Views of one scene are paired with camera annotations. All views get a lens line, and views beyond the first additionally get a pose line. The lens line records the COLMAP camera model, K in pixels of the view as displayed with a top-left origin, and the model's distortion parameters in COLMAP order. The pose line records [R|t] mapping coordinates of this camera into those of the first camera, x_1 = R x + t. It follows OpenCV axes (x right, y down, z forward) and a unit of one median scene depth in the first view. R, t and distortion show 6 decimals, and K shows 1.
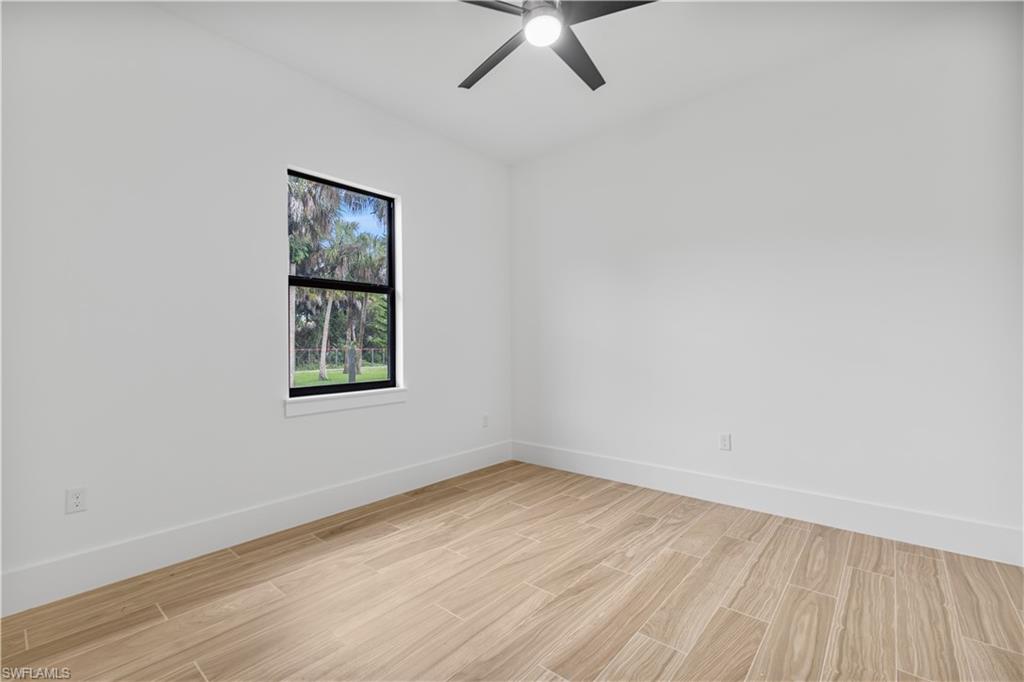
lens RADIAL K [[447.7, 0, 507.3], [0, 447.7, 341.6], [0, 0, 1]] dist [0.001126, -0.000577]
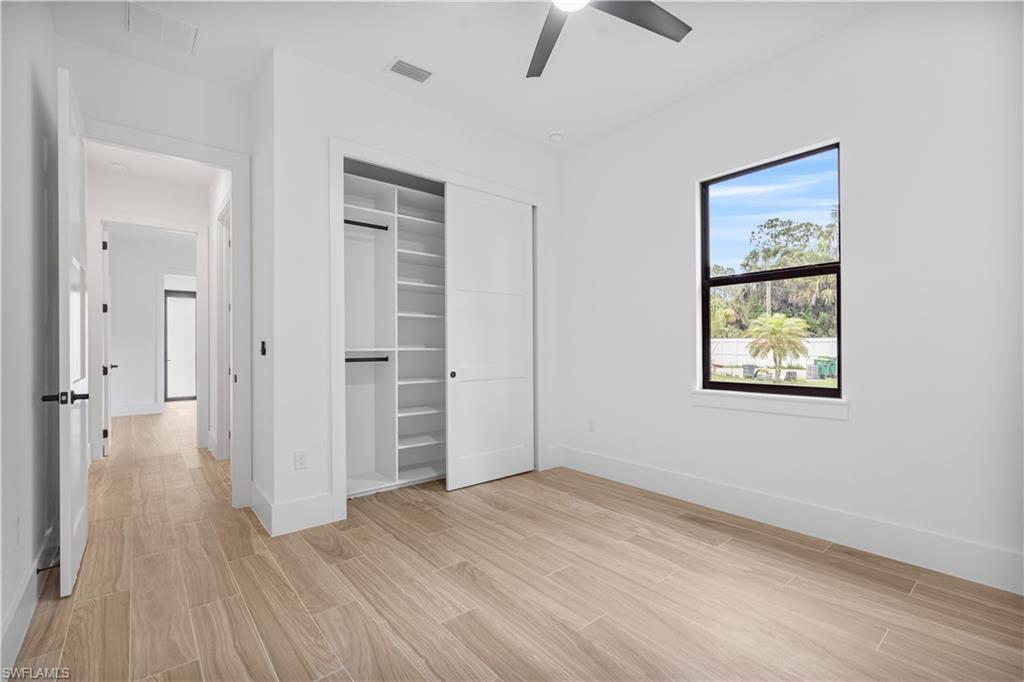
lens RADIAL K [[447.7, 0, 509.2], [0, 447.7, 341.6], [0, 0, 1]] dist [0.001126, -0.000577]
pose [[-0.164120, 0.004094, -0.986432, 0.743972], [0.013081, 0.999912, 0.001974, -0.001432], [0.986354, -0.012579, -0.164159, 0.764781]]
